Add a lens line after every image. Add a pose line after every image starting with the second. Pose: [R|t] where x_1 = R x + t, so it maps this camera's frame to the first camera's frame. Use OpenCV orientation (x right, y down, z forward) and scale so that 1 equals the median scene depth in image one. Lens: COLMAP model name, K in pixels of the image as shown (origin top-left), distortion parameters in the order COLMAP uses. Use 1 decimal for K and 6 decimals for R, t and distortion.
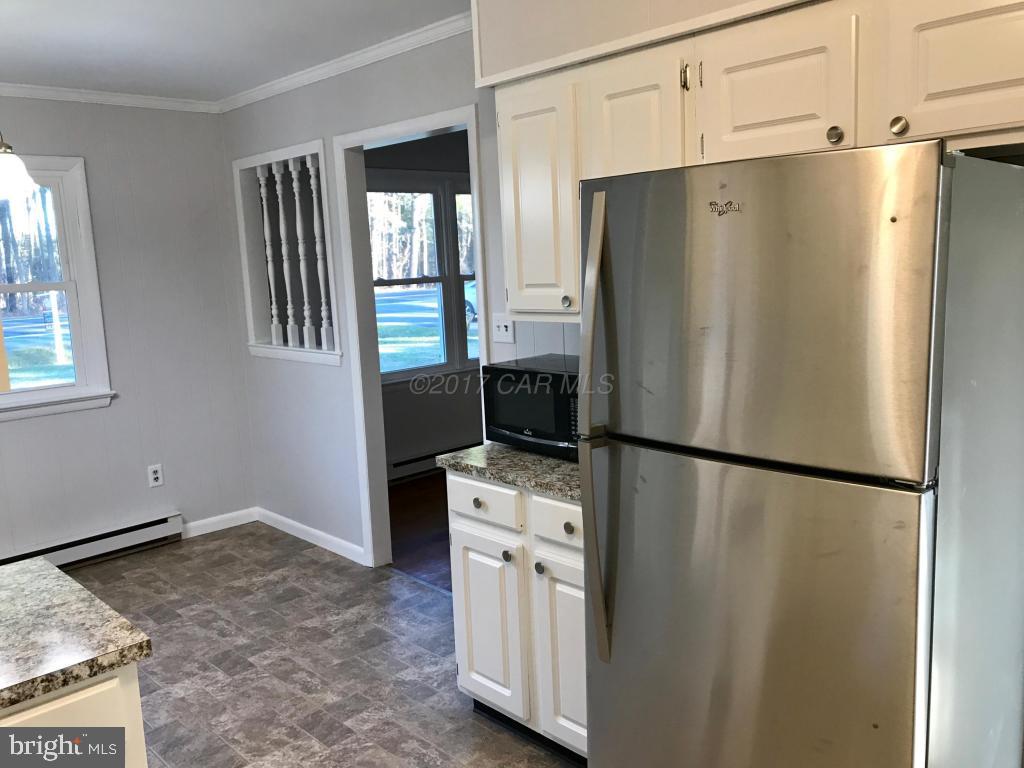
lens RADIAL K [[840.4, 0, 547.0], [0, 840.4, 381.7], [0, 0, 1]] dist [0.010424, -0.001970]
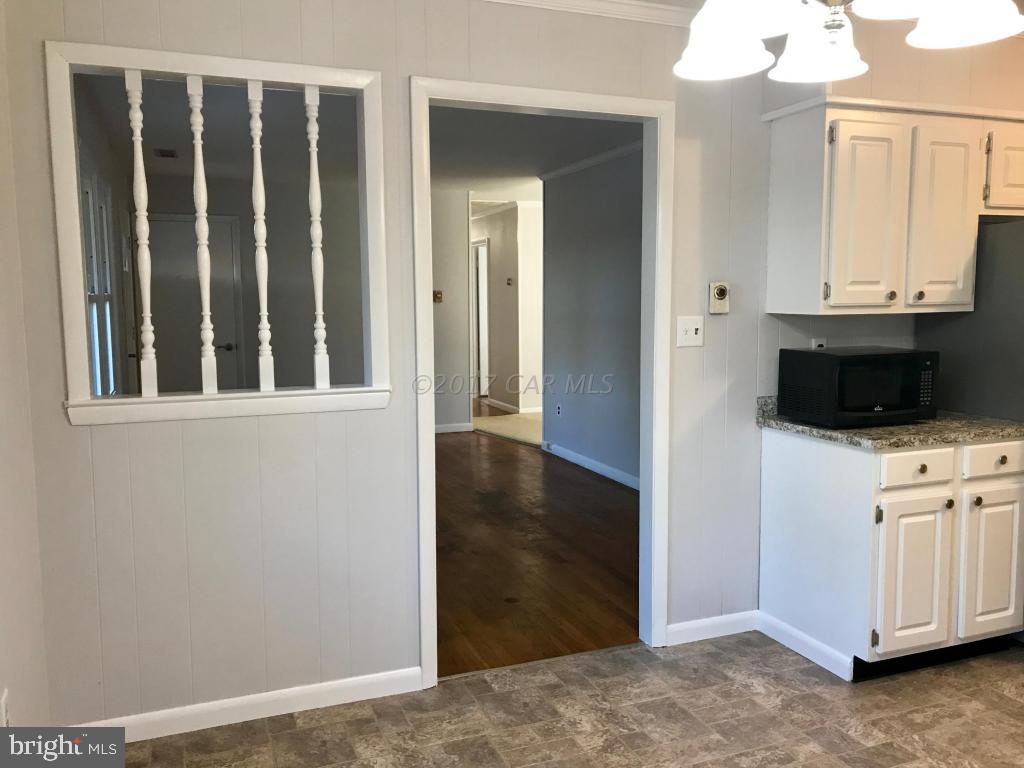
lens RADIAL K [[835.9, 0, 509.1], [0, 835.9, 378.5], [0, 0, 1]] dist [0.031225, -0.014052]
pose [[0.398080, -0.065382, 0.915018, -1.228905], [0.125368, 0.991976, 0.016340, -0.060876], [-0.908744, 0.108209, 0.403082, 0.946993]]
